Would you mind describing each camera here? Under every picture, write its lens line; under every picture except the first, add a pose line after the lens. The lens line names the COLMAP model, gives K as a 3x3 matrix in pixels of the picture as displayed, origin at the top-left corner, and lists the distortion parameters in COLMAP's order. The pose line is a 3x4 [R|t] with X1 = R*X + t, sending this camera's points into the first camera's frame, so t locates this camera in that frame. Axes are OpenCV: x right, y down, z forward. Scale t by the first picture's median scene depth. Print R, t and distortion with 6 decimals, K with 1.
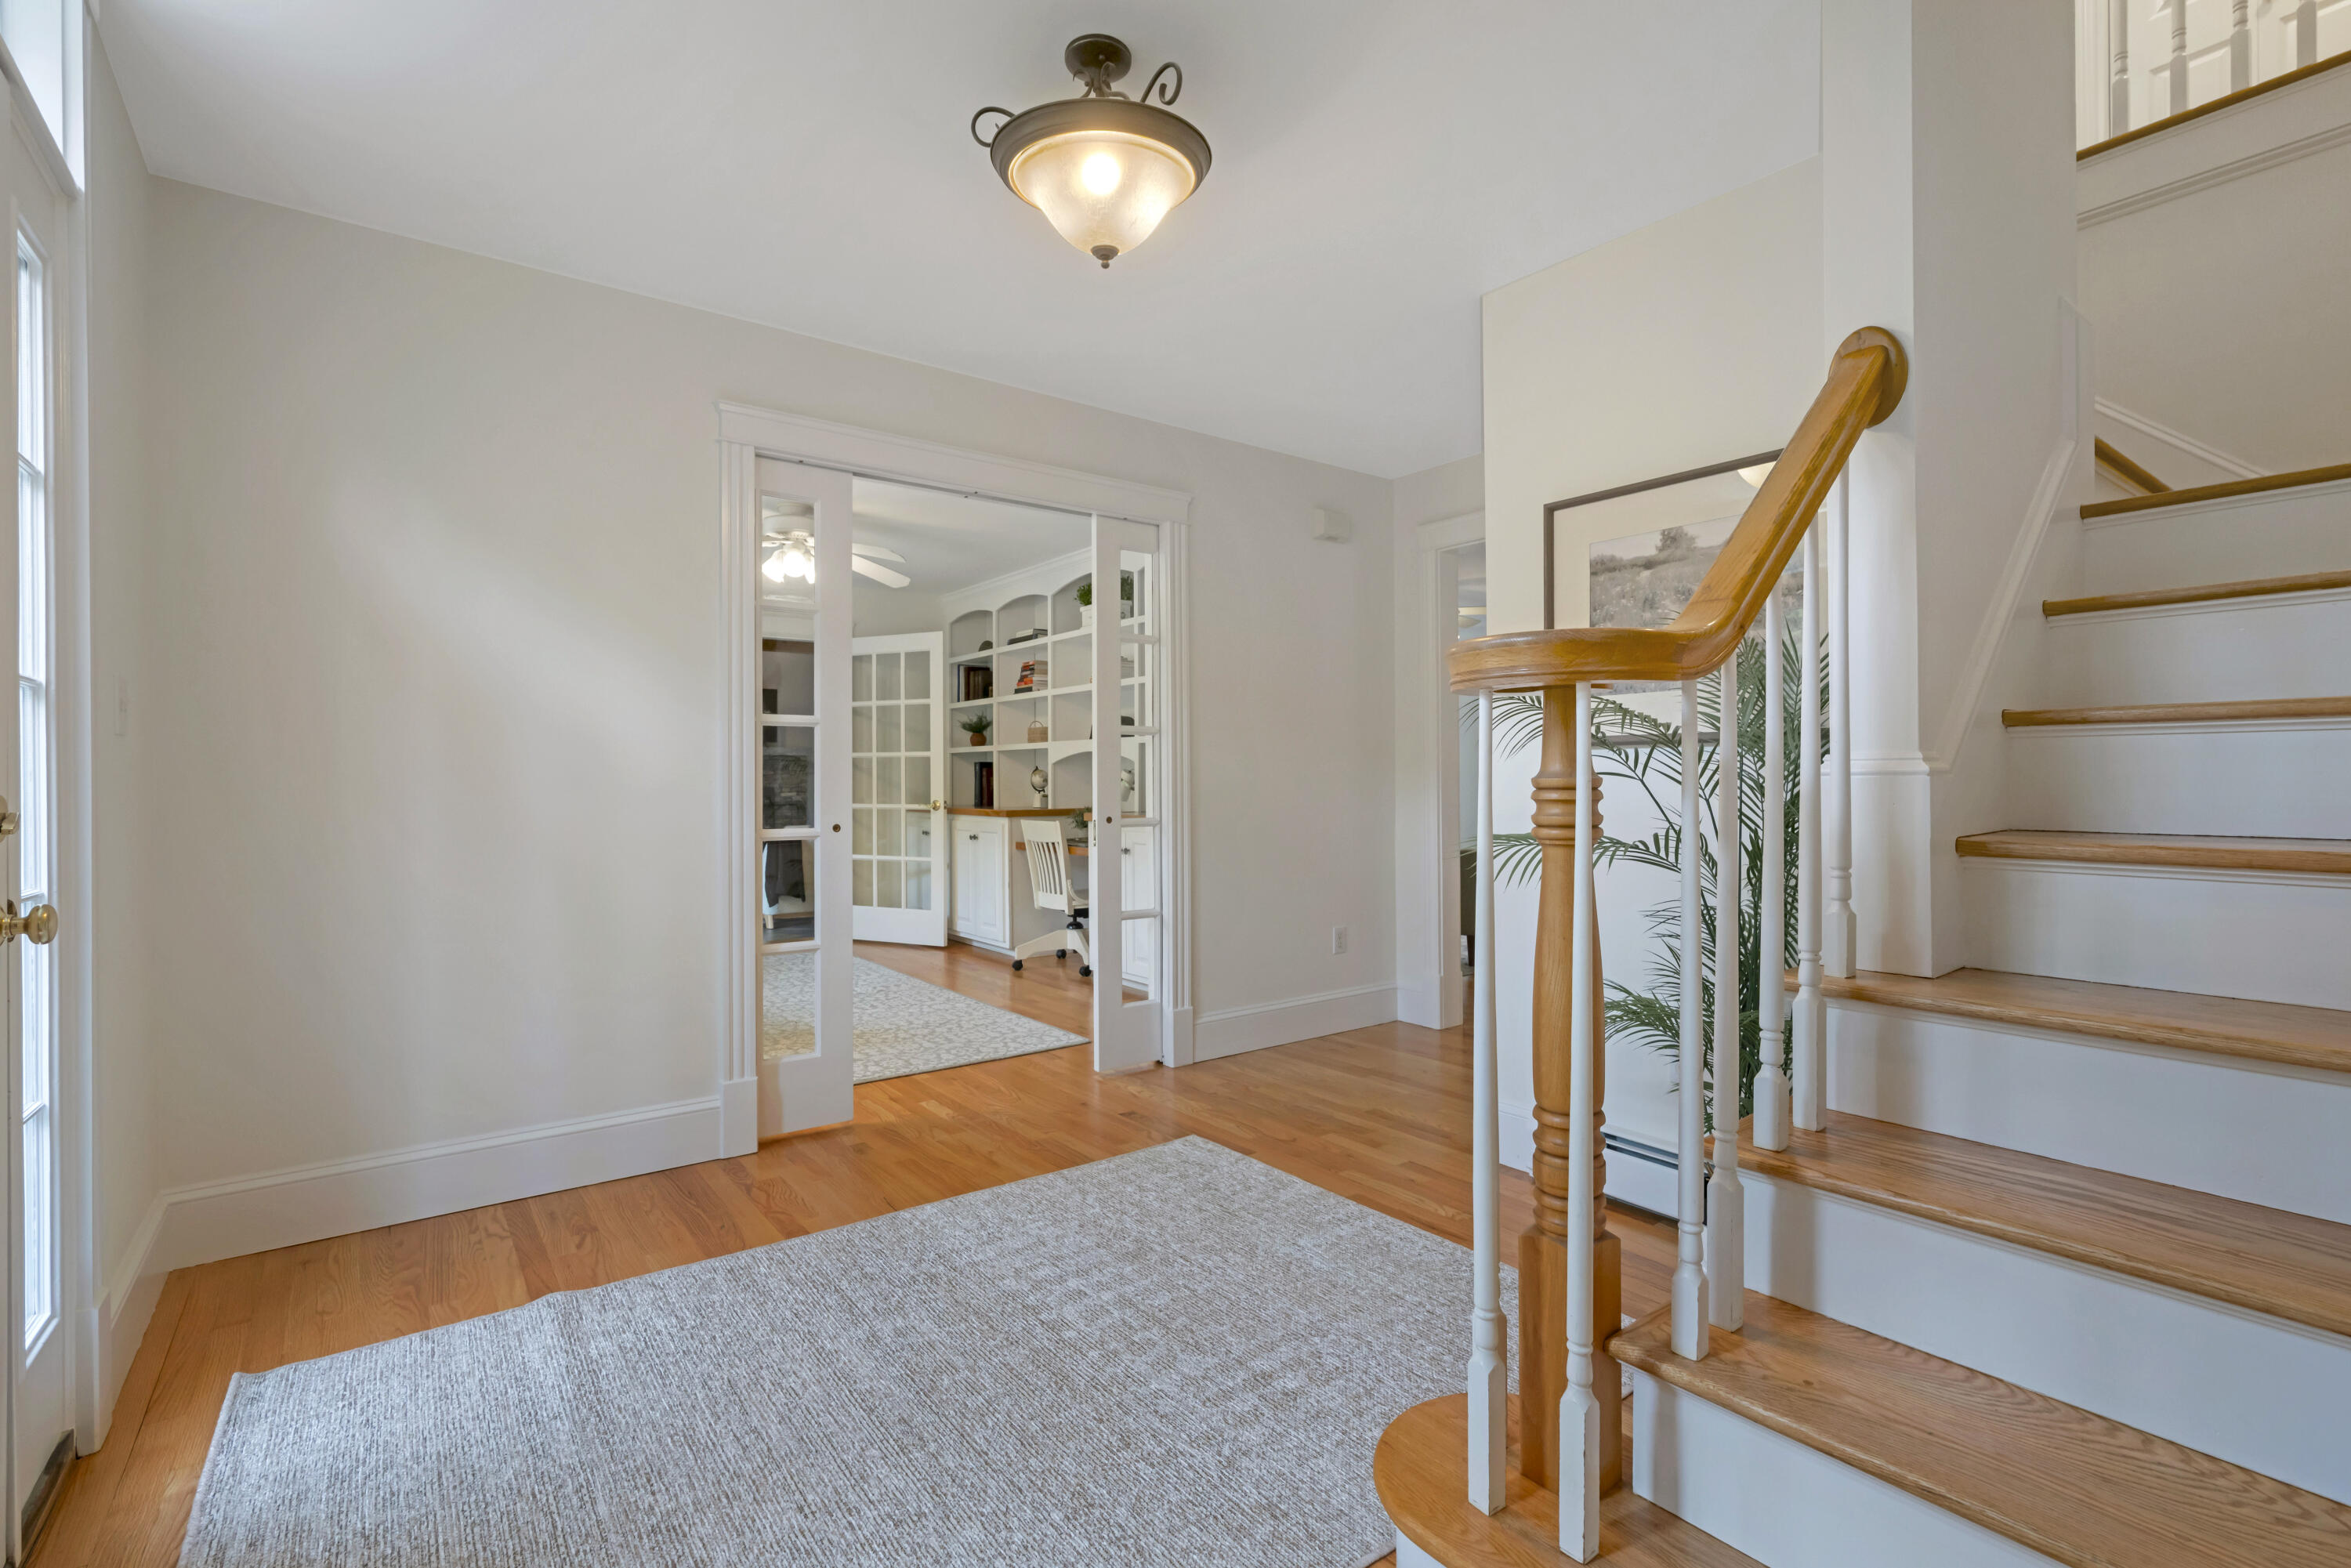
lens RADIAL K [[1073.4, 0, 1176.2], [0, 1073.4, 776.4], [0, 0, 1]] dist [-0.005553, 0.000042]
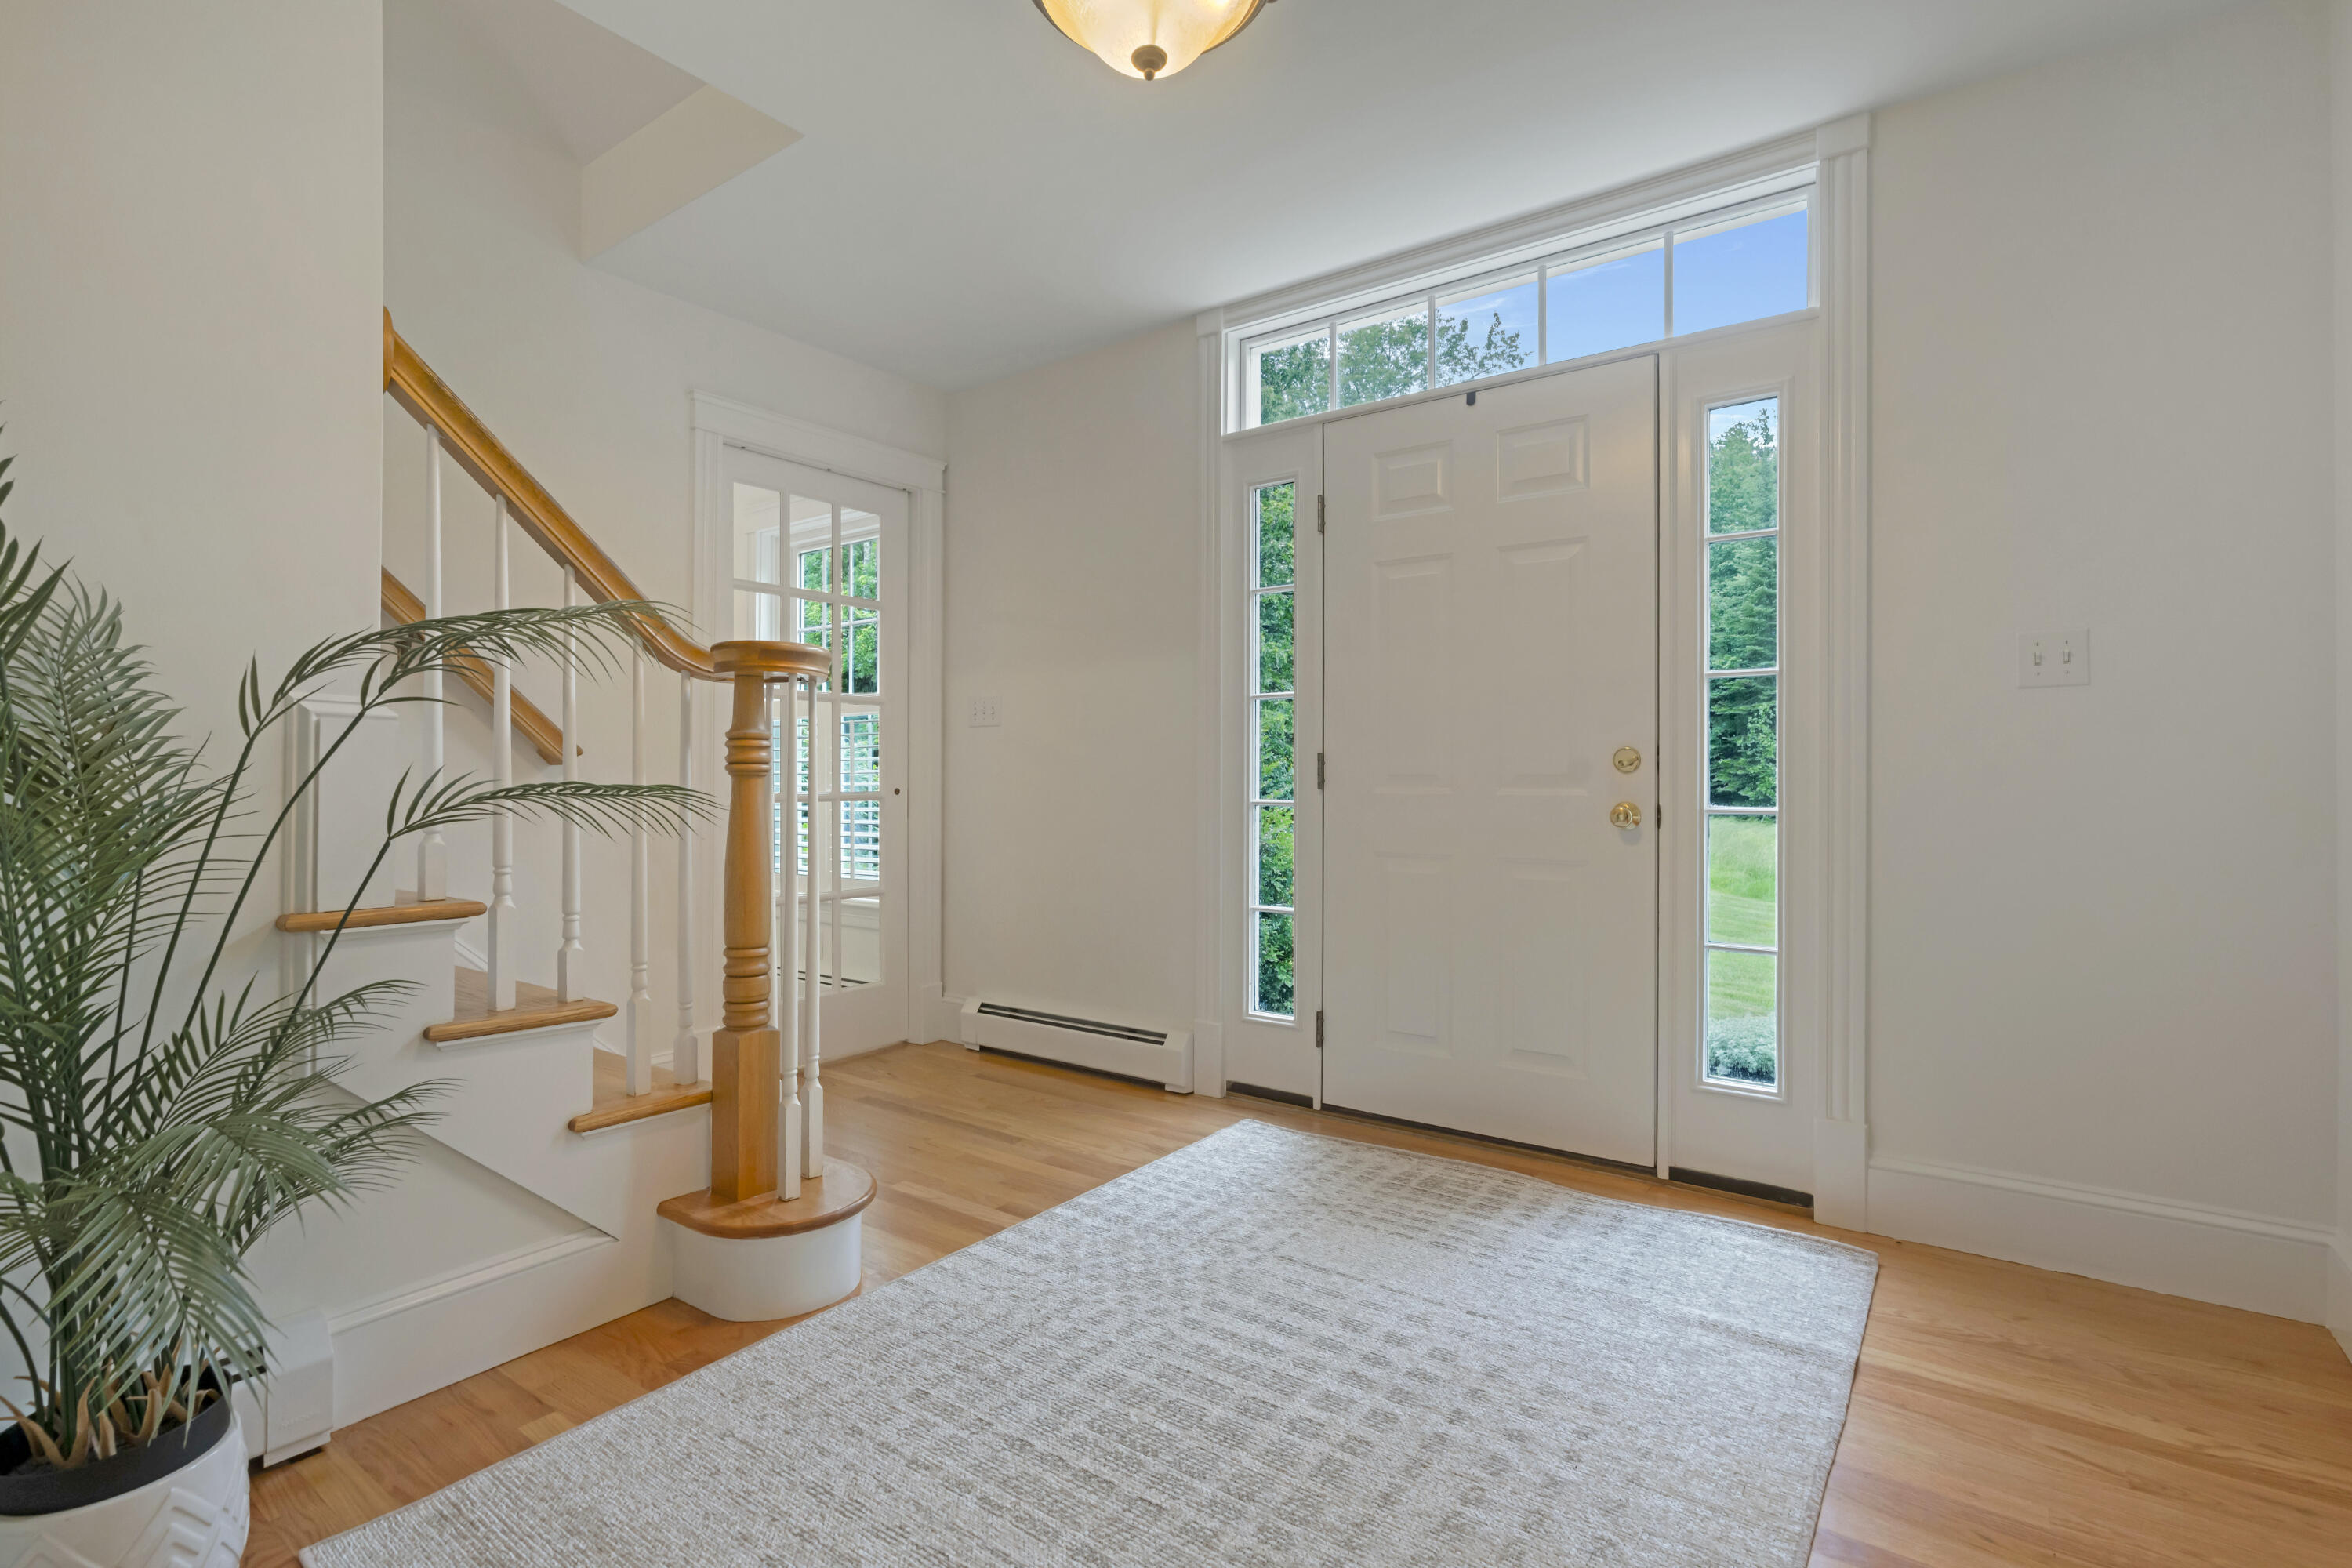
lens RADIAL K [[1073.9, 0, 1176.7], [0, 1073.9, 776.4], [0, 0, 1]] dist [-0.005553, 0.000042]
pose [[-0.957413, 0.001855, -0.288716, 0.121691], [0.002681, 0.999993, -0.002465, 0.034057], [0.288709, -0.003134, -0.957412, 1.354348]]
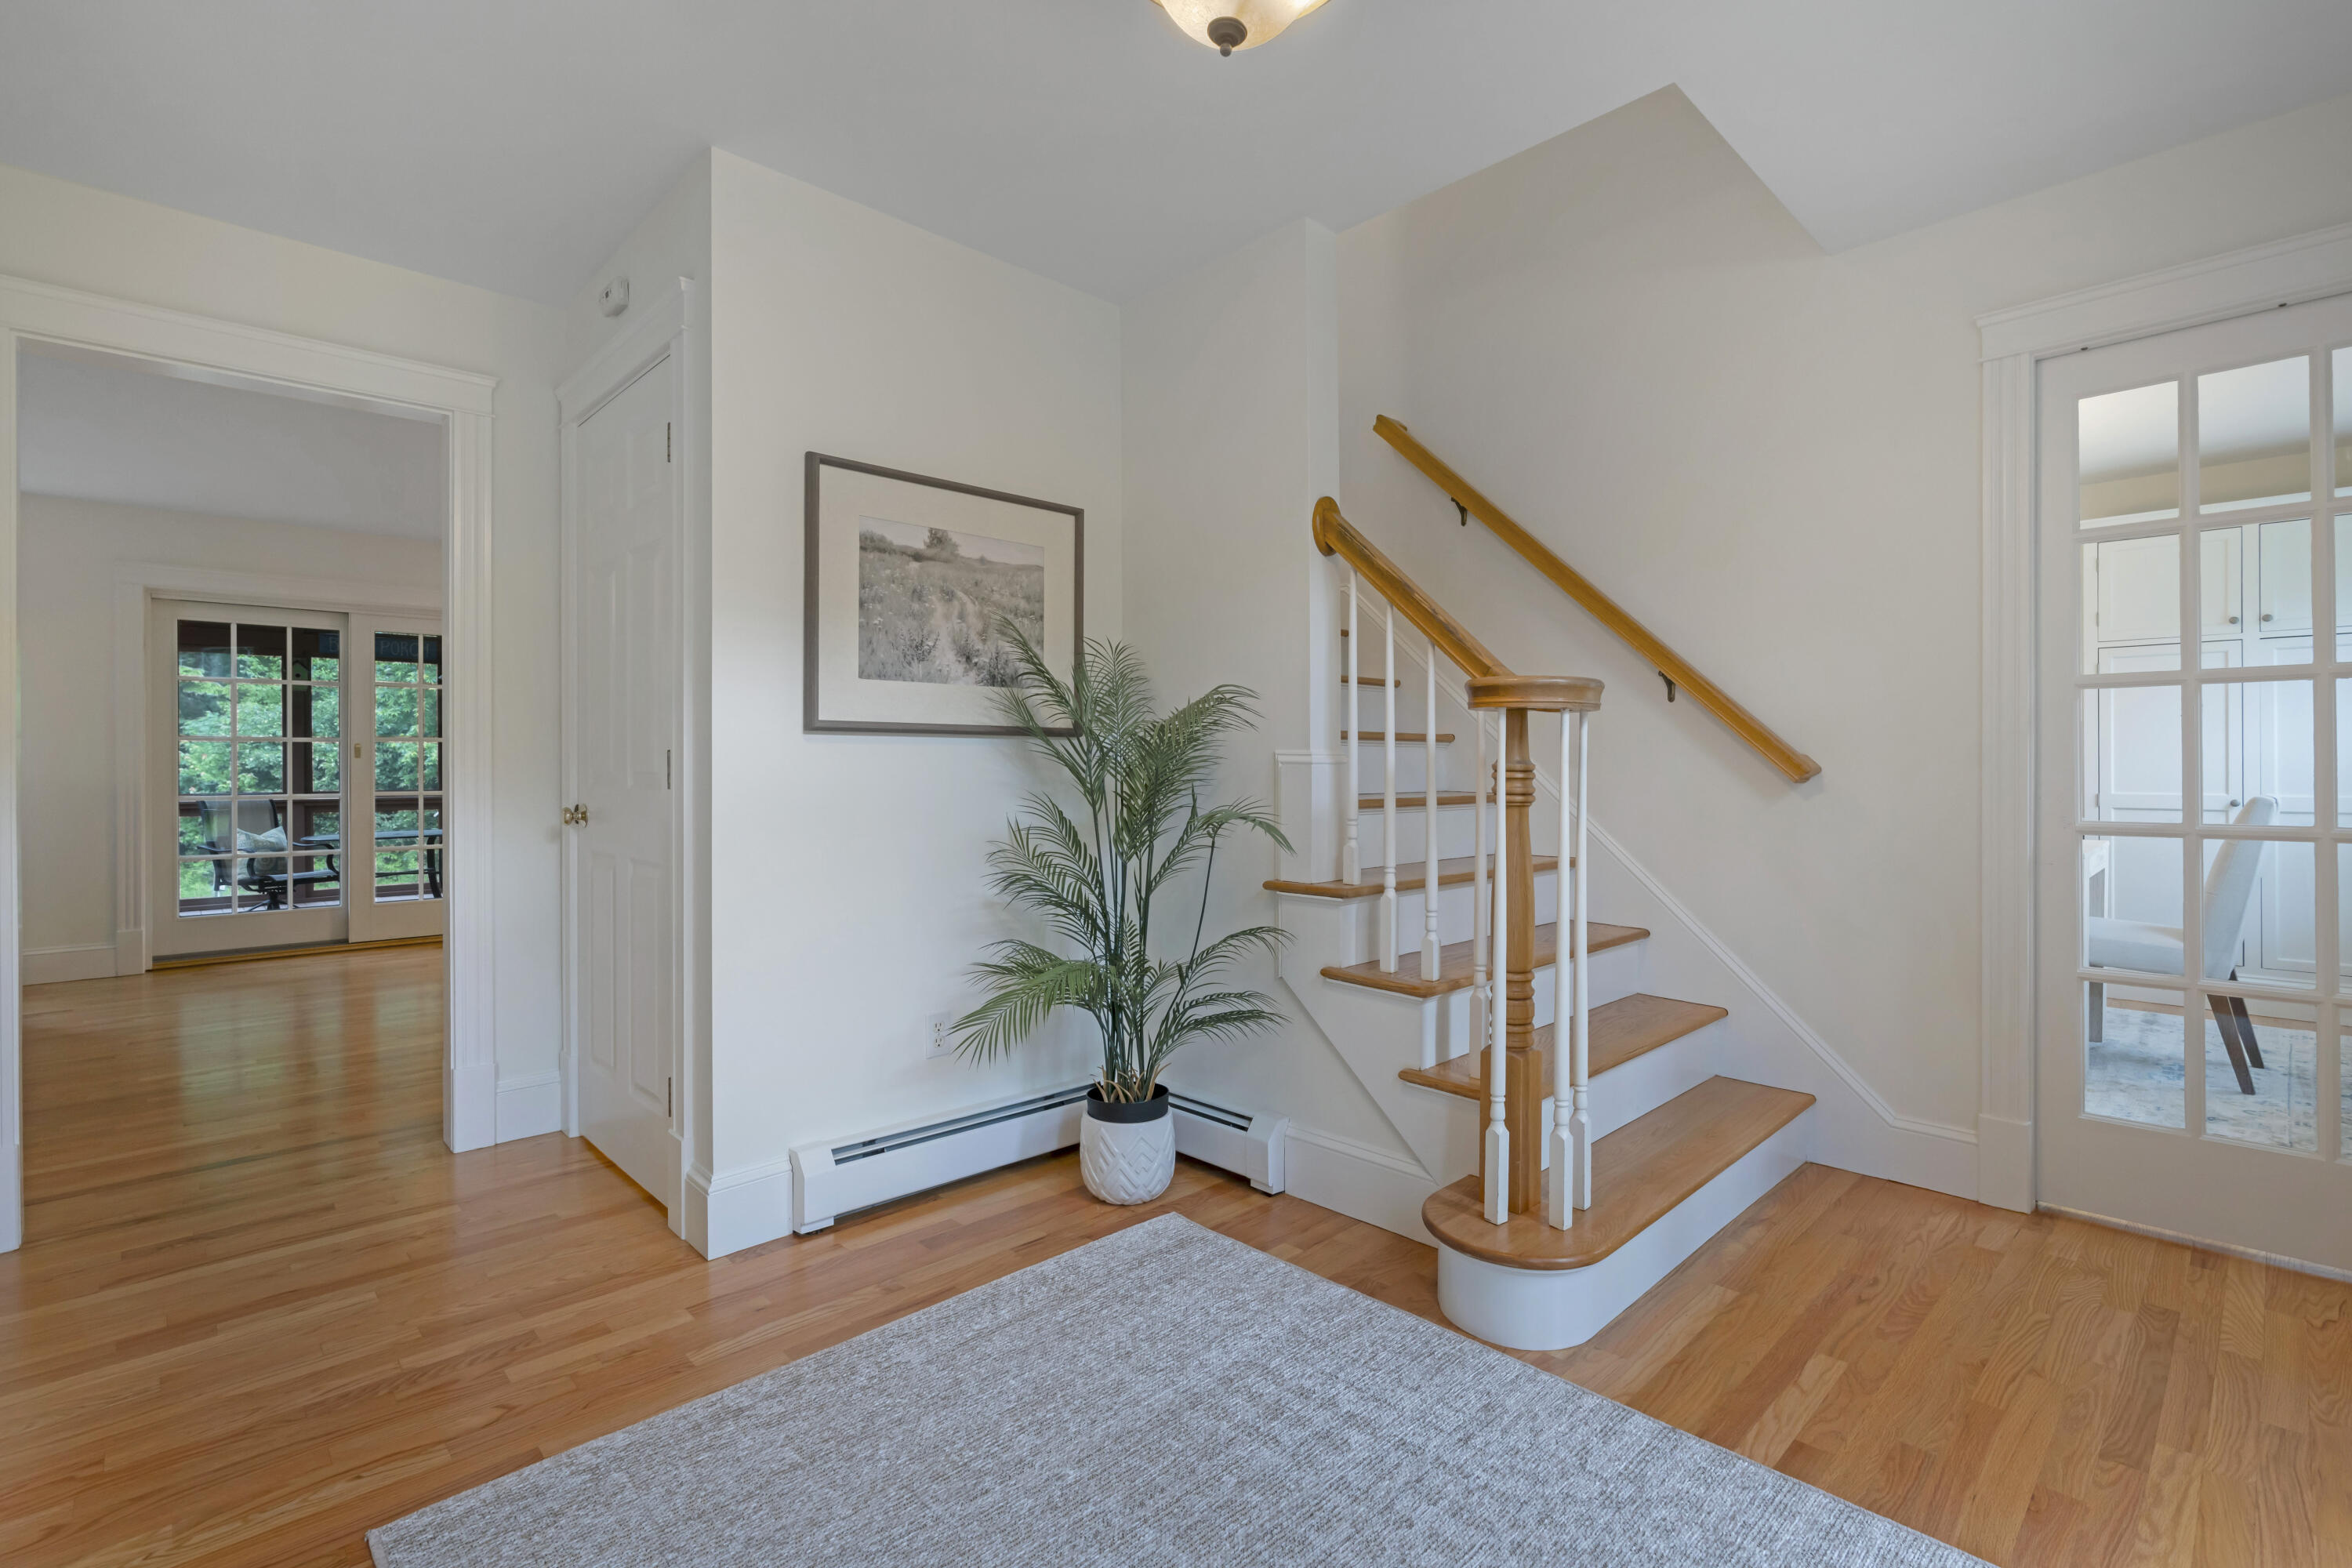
lens RADIAL K [[1073.9, 0, 1176.7], [0, 1073.9, 776.4], [0, 0, 1]] dist [-0.005553, 0.000042]
pose [[-0.121740, 0.000299, 0.992562, -0.582159], [0.006511, 0.999979, 0.000497, 0.011835], [-0.992541, 0.006523, -0.121739, 0.850670]]
